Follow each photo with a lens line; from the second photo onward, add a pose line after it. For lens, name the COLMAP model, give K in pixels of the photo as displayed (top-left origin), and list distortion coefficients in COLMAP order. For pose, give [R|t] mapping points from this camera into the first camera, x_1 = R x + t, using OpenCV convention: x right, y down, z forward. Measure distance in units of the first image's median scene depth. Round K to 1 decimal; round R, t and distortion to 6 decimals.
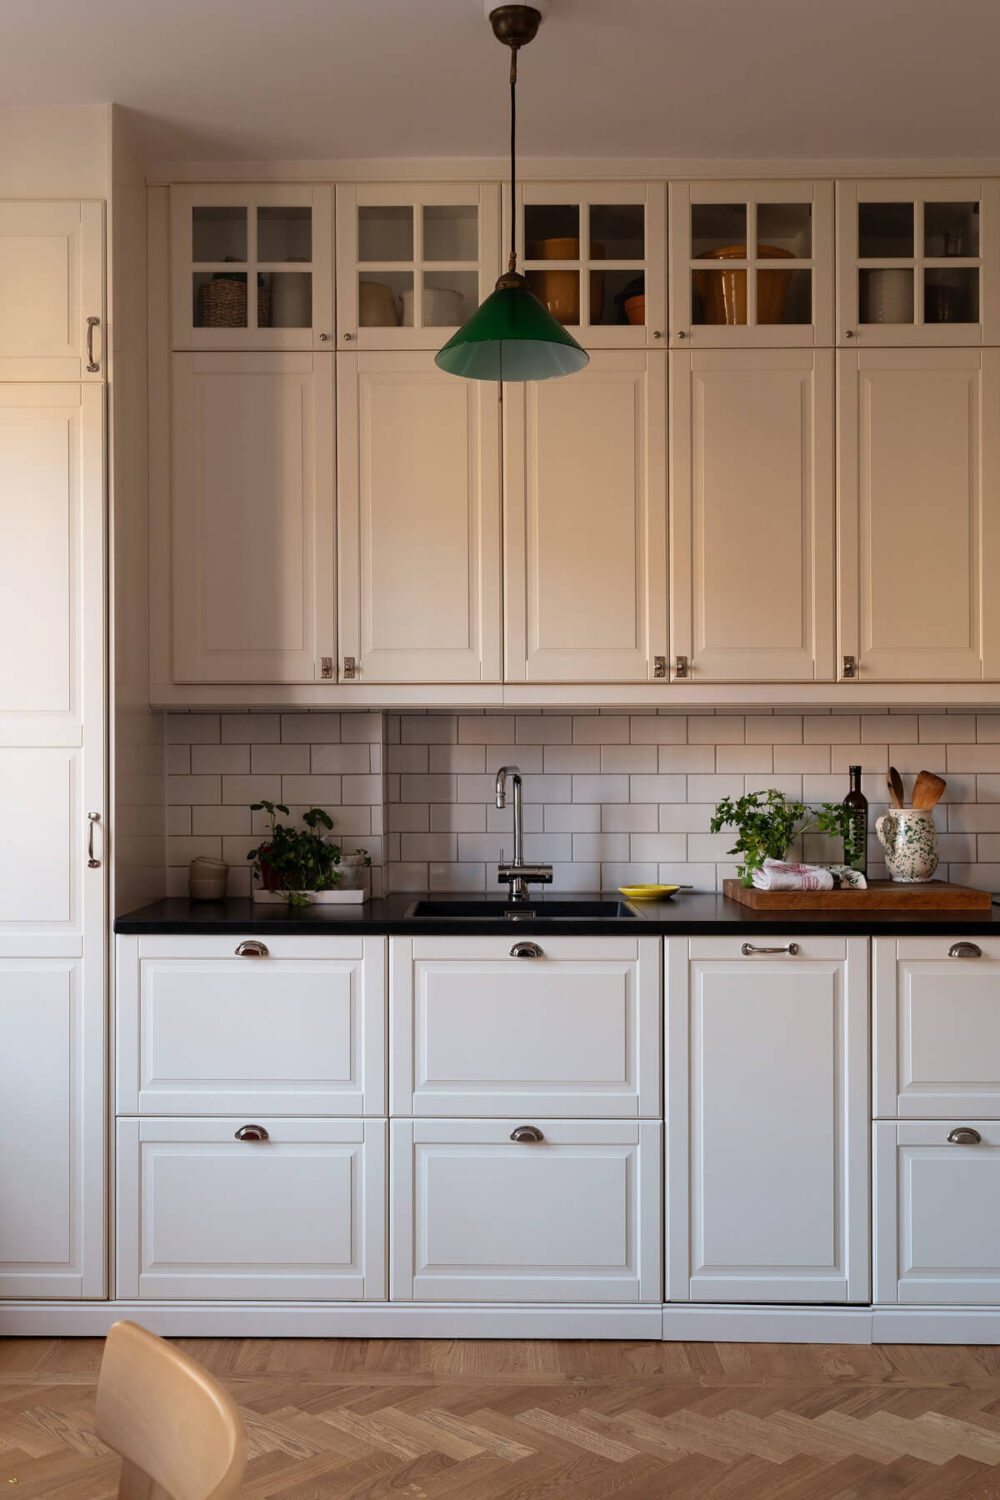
lens RADIAL K [[1526.2, 0, 500.7], [0, 1526.2, 758.2], [0, 0, 1]] dist [-0.005239, 0.006601]
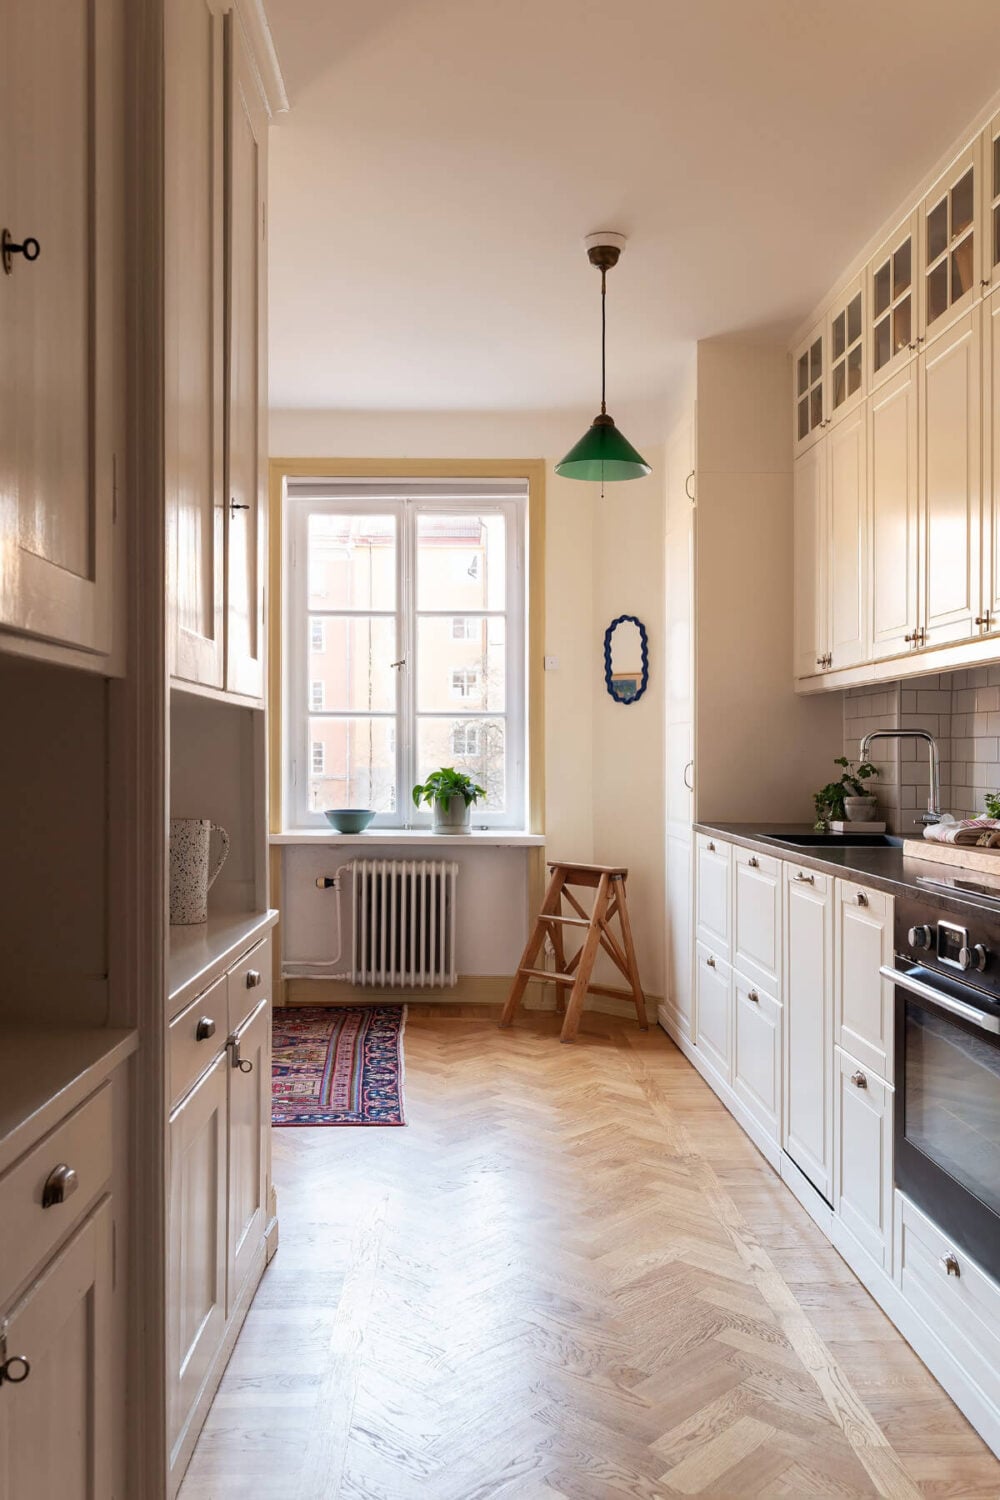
lens RADIAL K [[1209.0, 0, 455.0], [0, 1209.0, 754.1], [0, 0, 1]] dist [-0.001894, -0.000382]
pose [[0.033757, 0.000705, -0.999430, 0.956841], [-0.009100, 0.999959, 0.000398, 0.027698], [0.999389, 0.009082, 0.033762, 0.603081]]
